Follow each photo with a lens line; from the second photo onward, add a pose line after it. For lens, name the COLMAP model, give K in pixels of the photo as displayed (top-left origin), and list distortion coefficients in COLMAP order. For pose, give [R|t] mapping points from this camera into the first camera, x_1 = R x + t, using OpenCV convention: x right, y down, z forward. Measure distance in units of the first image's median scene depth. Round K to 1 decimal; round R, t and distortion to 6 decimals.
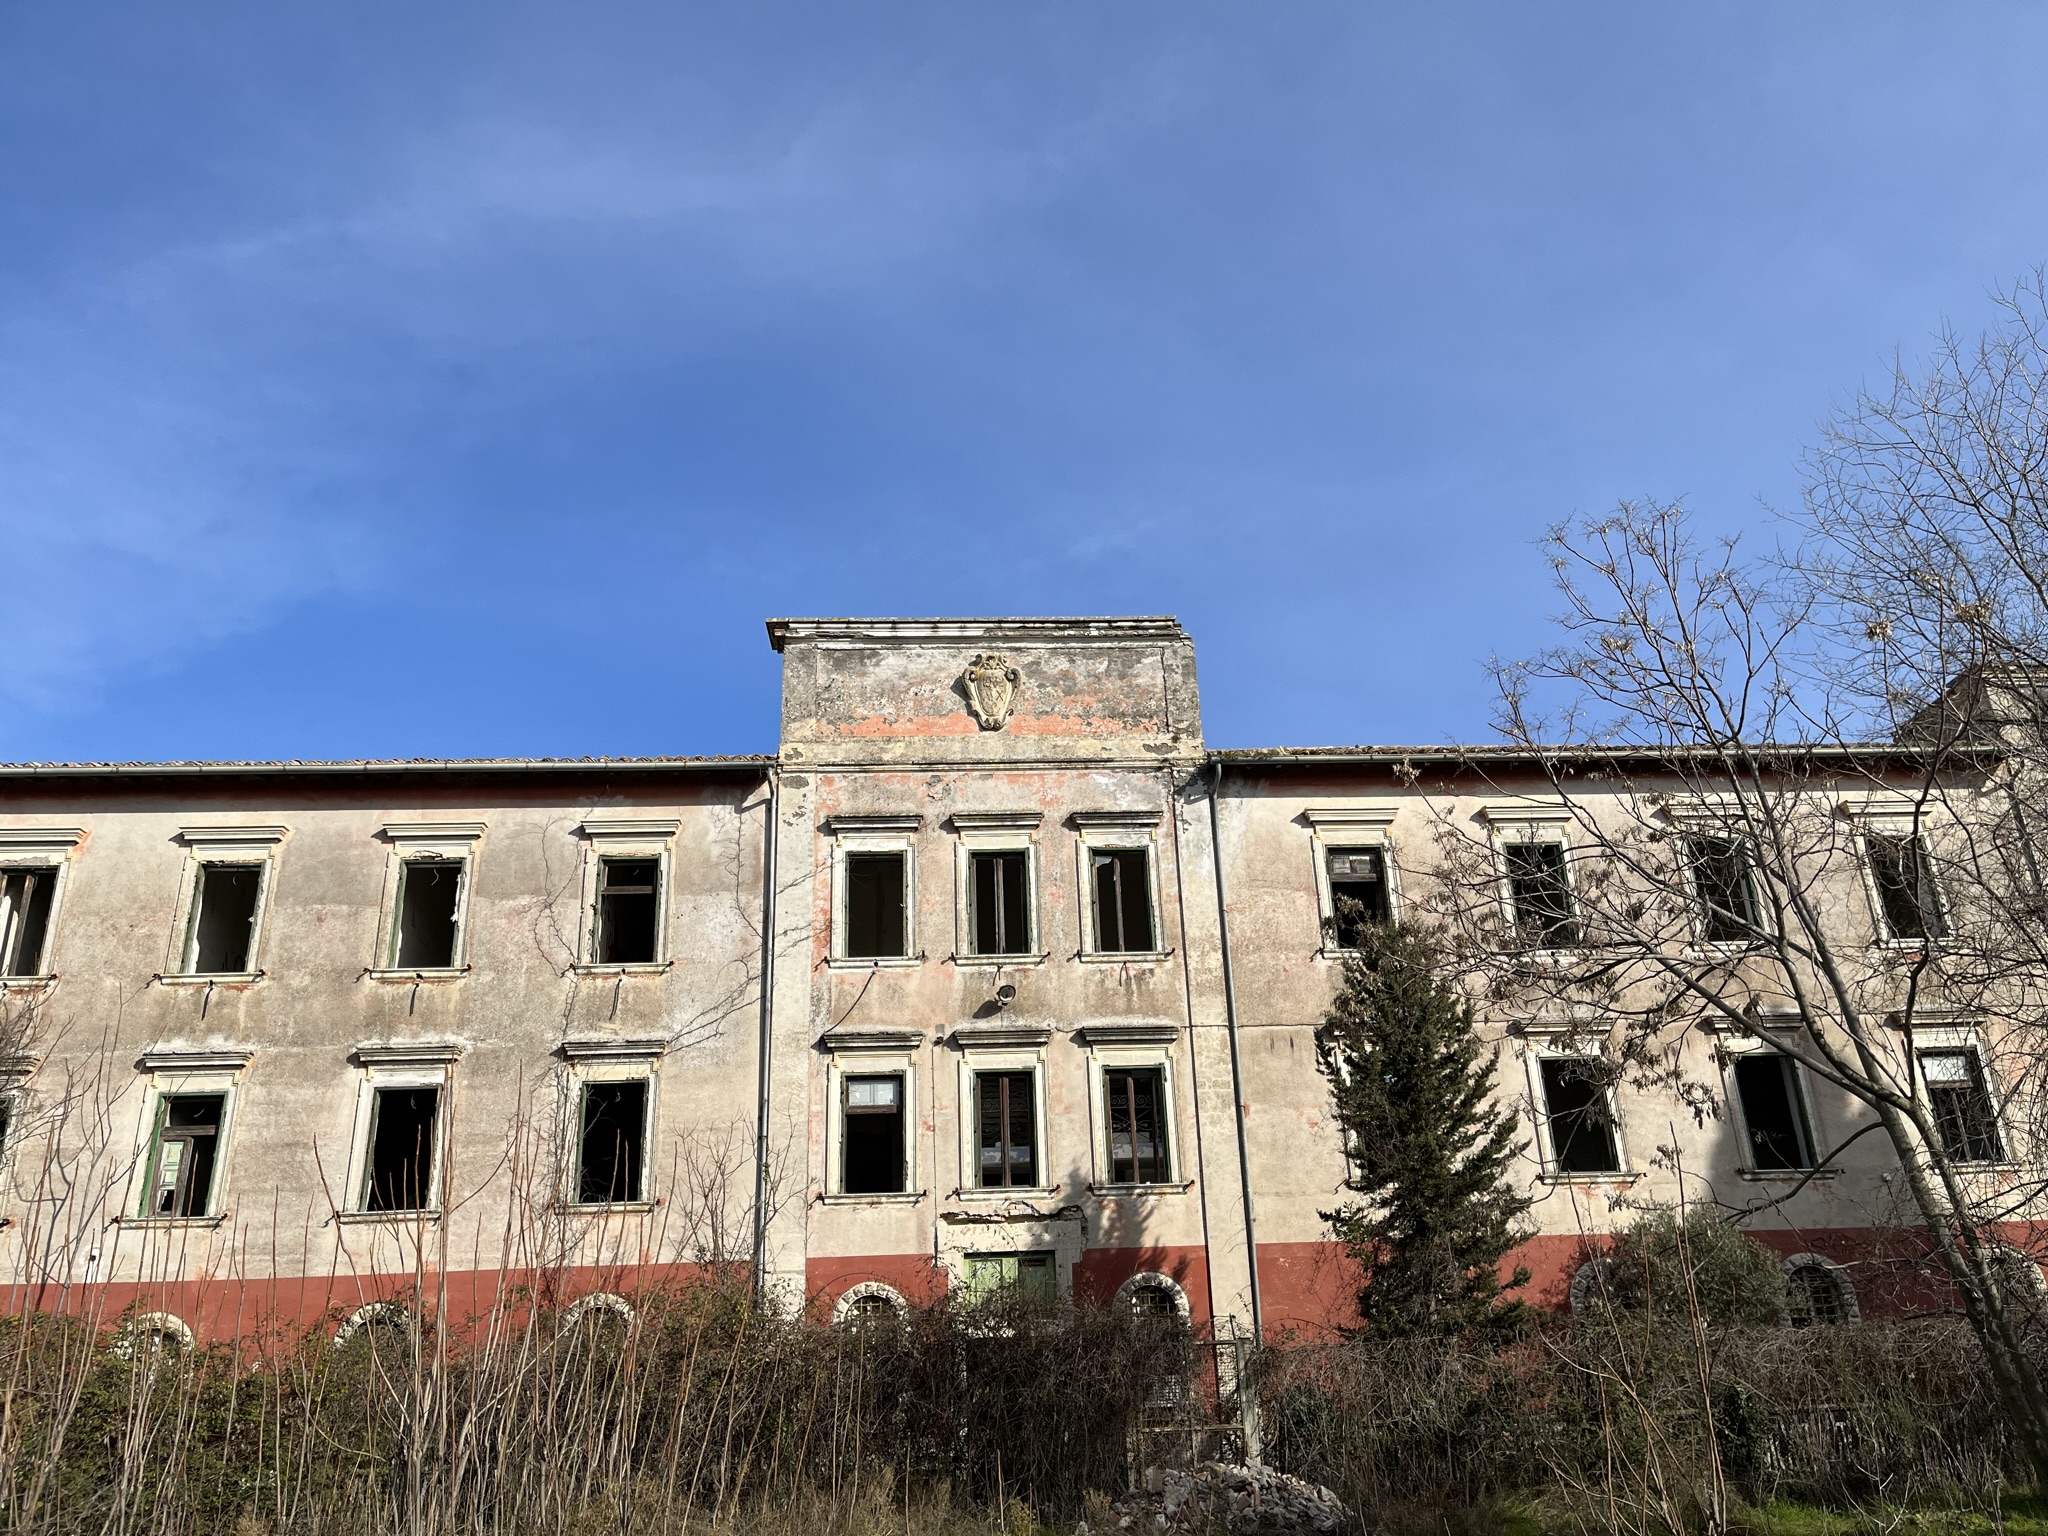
lens RADIAL K [[1429.8, 0, 1024.0], [0, 1429.8, 768.0], [0, 0, 1]] dist [0.067075, -0.073849]
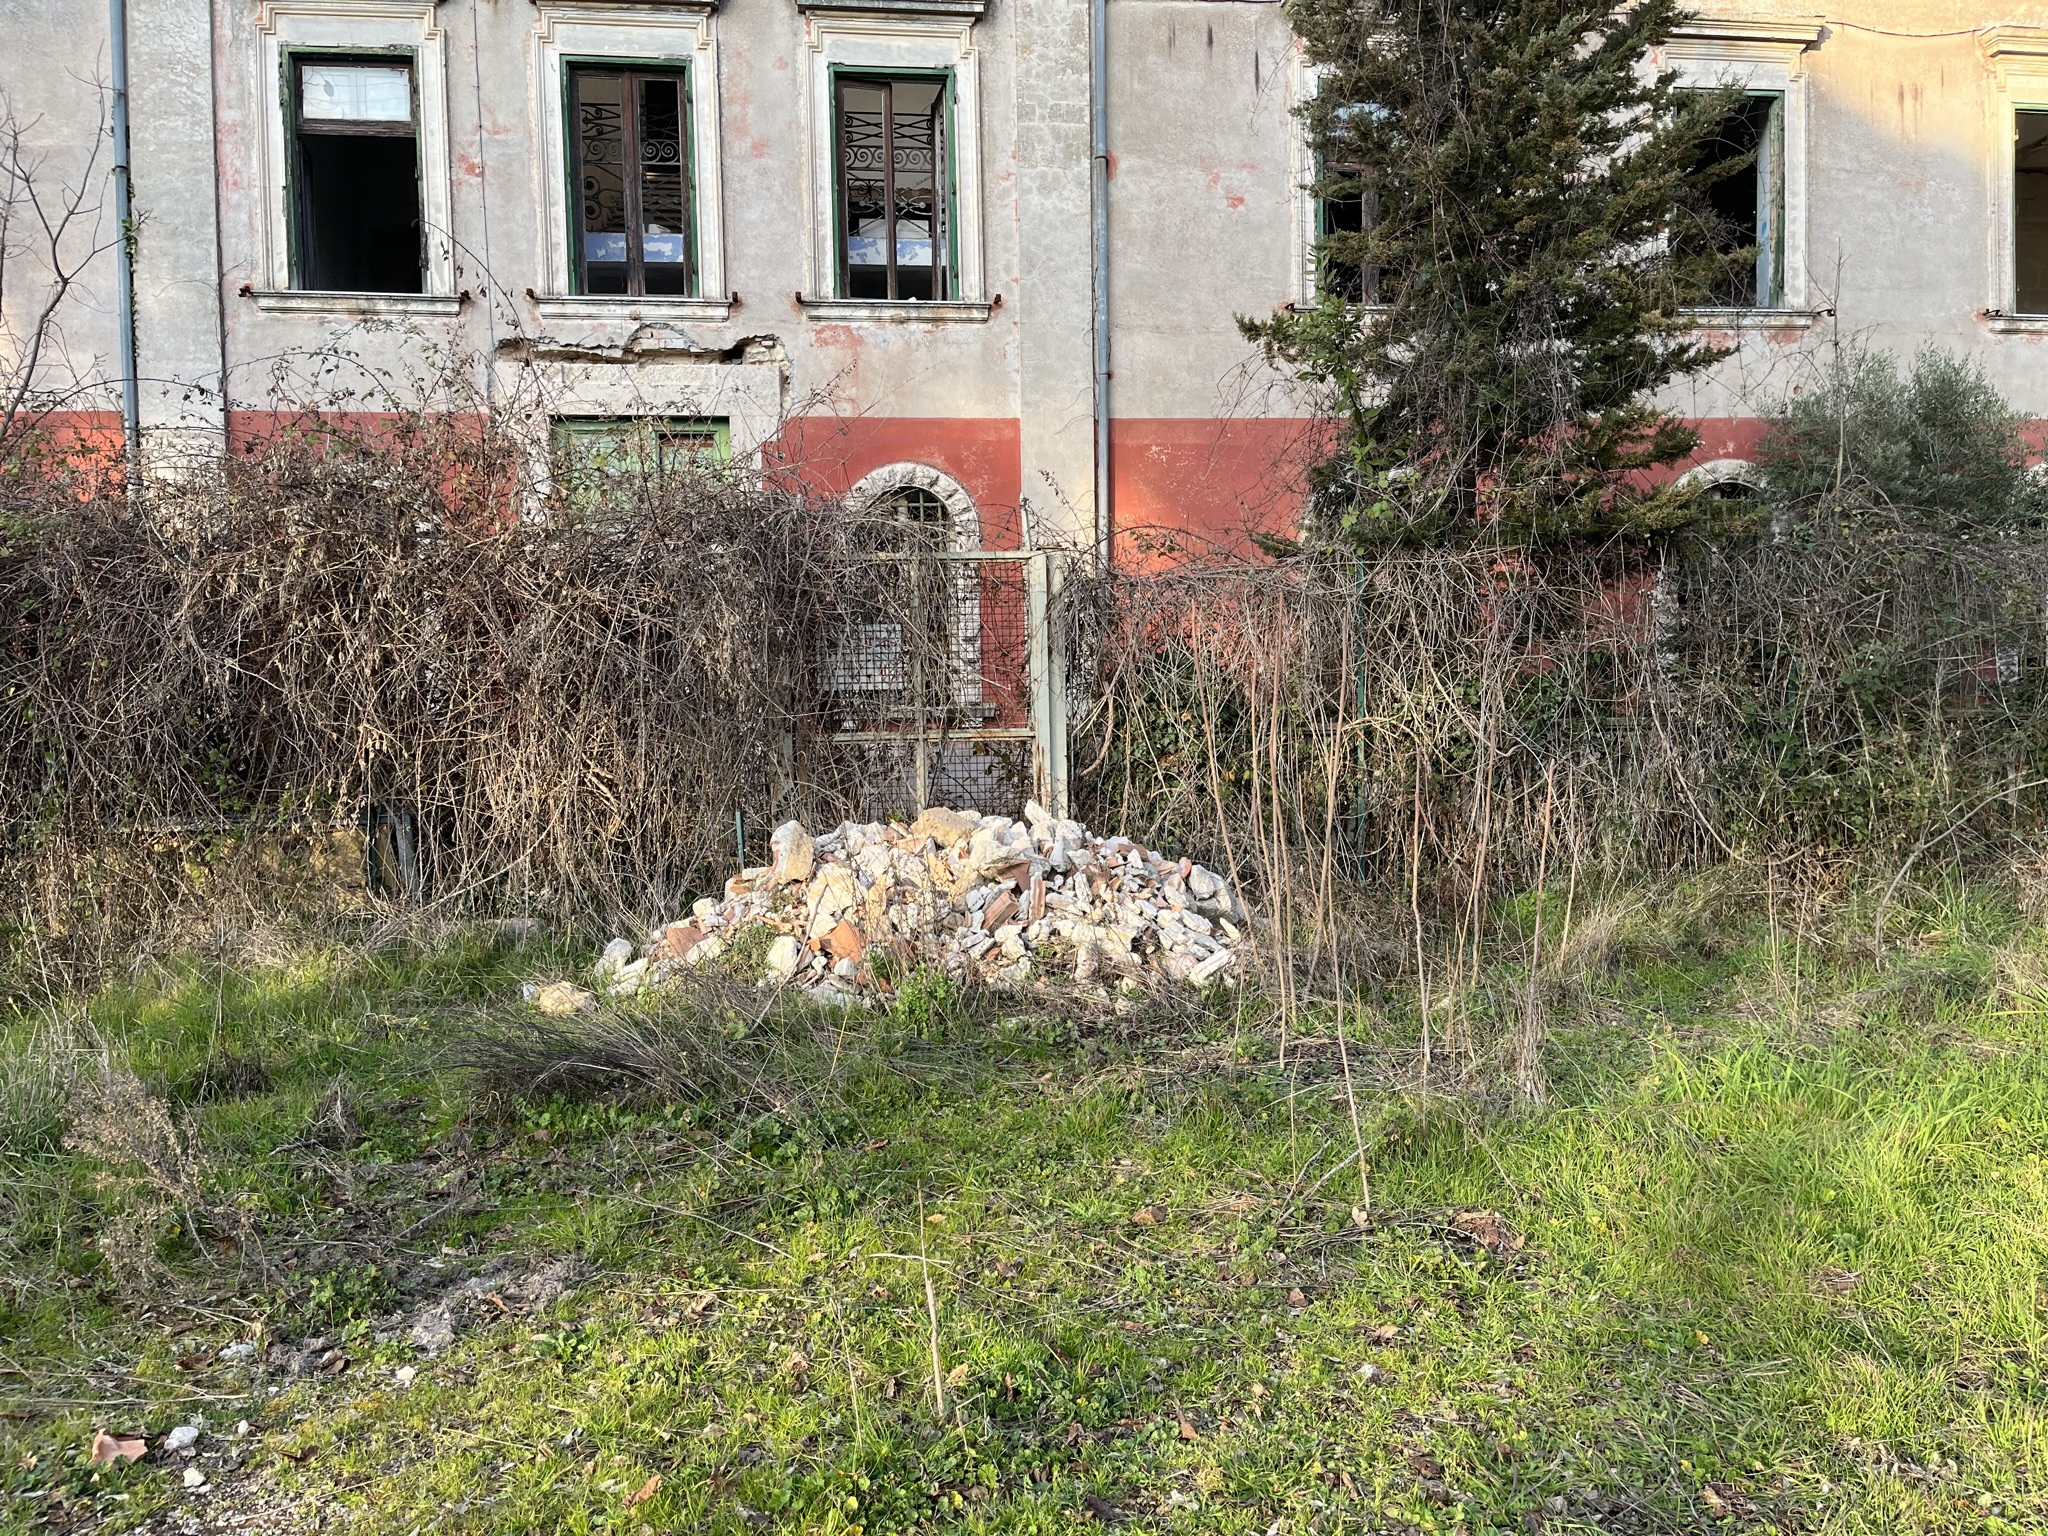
lens RADIAL K [[1429.8, 0, 1024.0], [0, 1429.8, 768.0], [0, 0, 1]] dist [0.067075, -0.073849]
pose [[0.996320, 0.016848, 0.084036, 0.082357], [-0.053817, 0.886081, 0.460395, 0.187712], [-0.066706, -0.463223, 0.883728, 0.437900]]
